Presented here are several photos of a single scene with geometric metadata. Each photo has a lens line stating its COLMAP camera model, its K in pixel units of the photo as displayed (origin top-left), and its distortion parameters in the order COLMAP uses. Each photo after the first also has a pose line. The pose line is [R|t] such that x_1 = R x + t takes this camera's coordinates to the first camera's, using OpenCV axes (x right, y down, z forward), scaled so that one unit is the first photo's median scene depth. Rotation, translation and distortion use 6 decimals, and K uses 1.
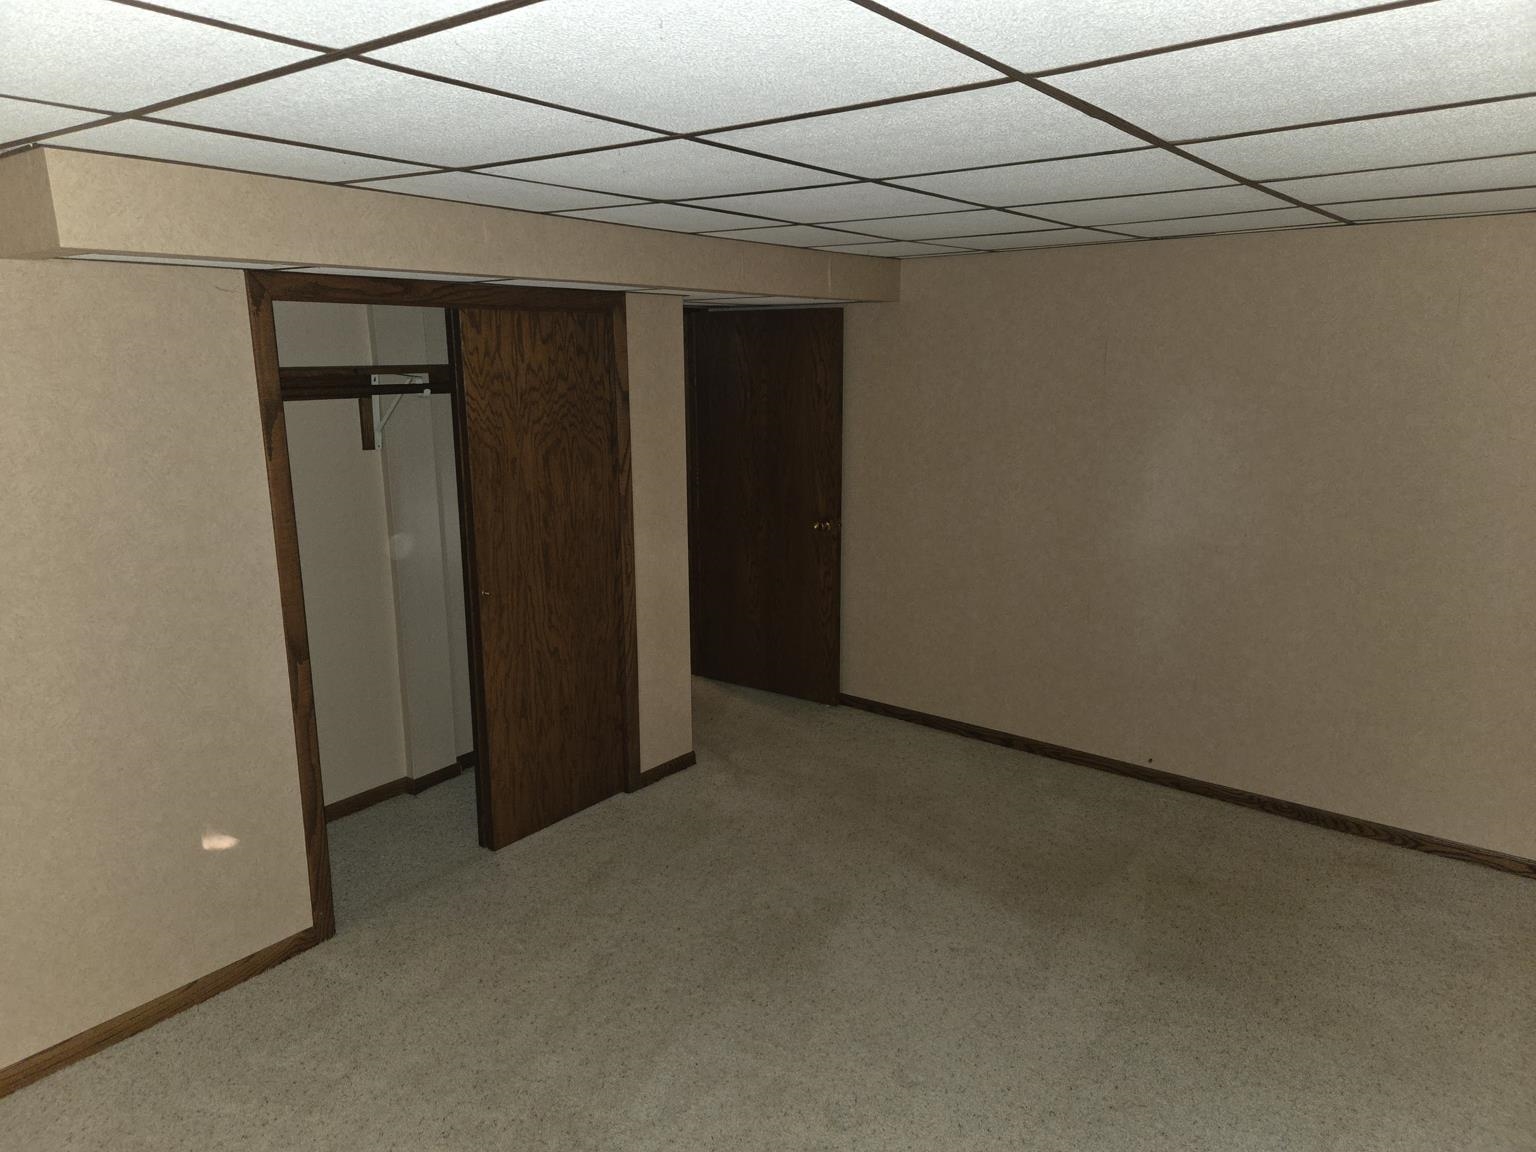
lens RADIAL K [[1023.3, 0, 763.7], [0, 1023.3, 571.2], [0, 0, 1]] dist [0.077143, -0.054143]
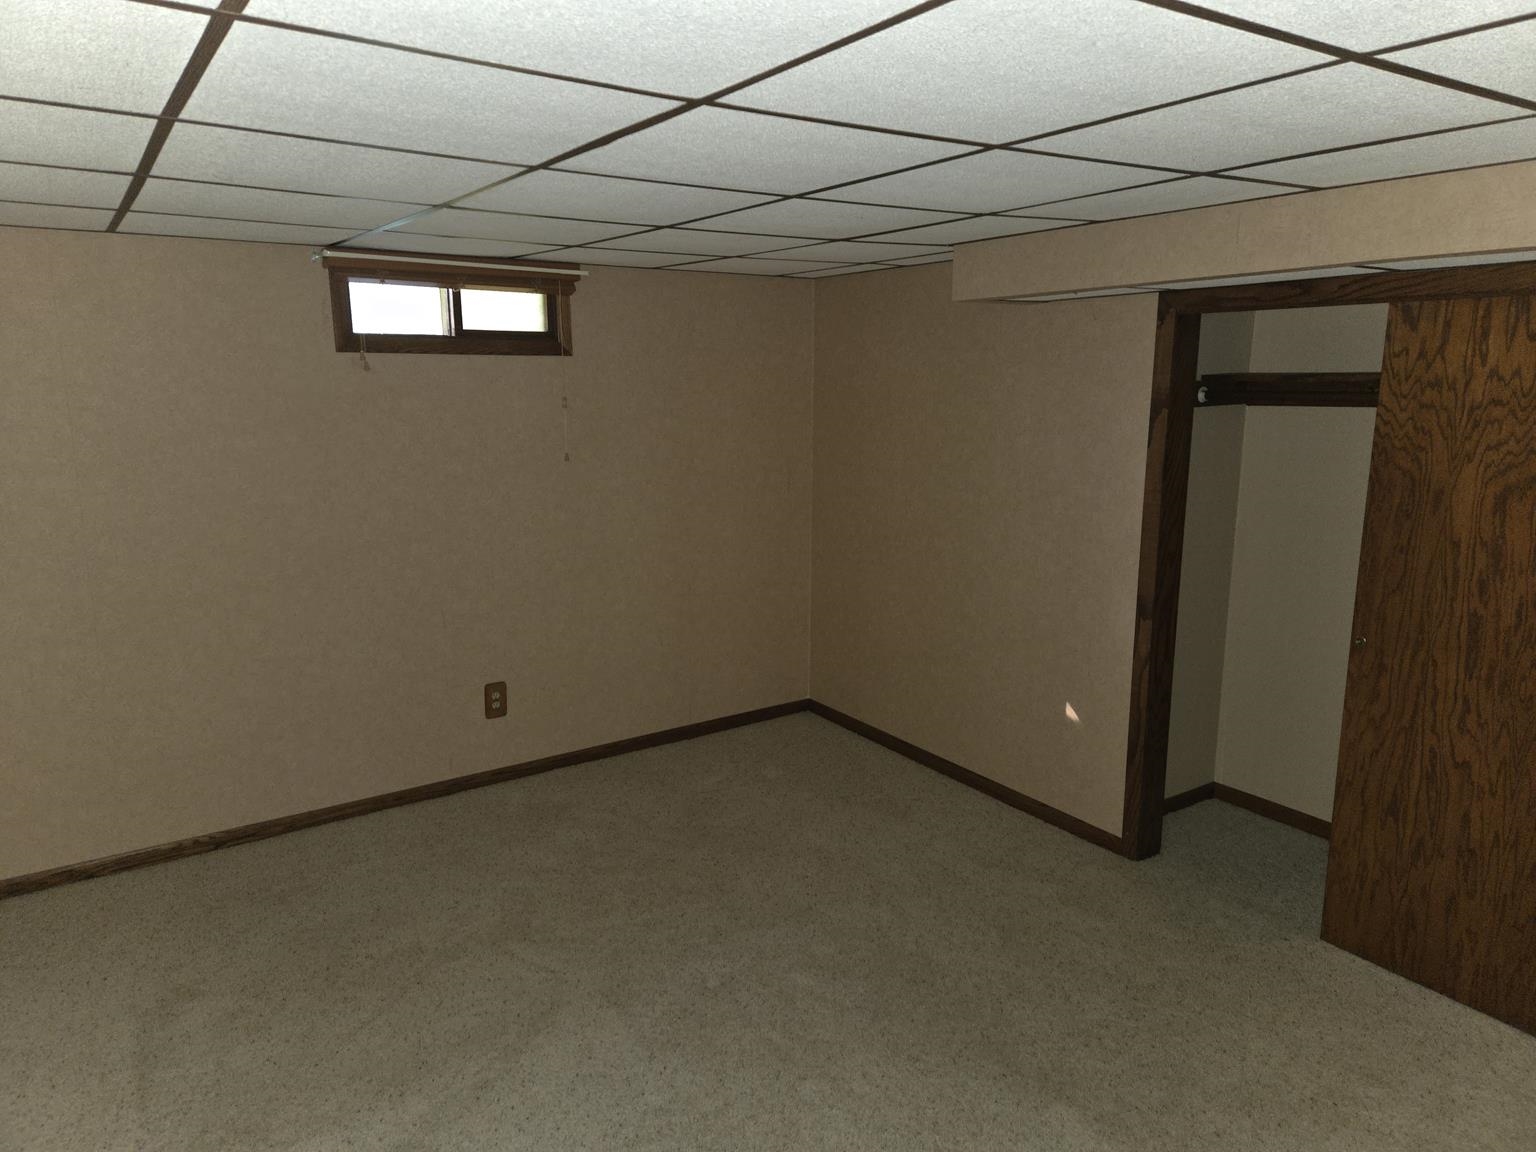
lens RADIAL K [[1023.3, 0, 790.8], [0, 1023.3, 553.8], [0, 0, 1]] dist [0.077143, -0.054143]
pose [[-0.302304, 0.177505, -0.936538, 0.647424], [-0.192595, 0.950871, 0.242389, -0.161364], [0.933552, 0.253647, -0.253265, 0.760743]]
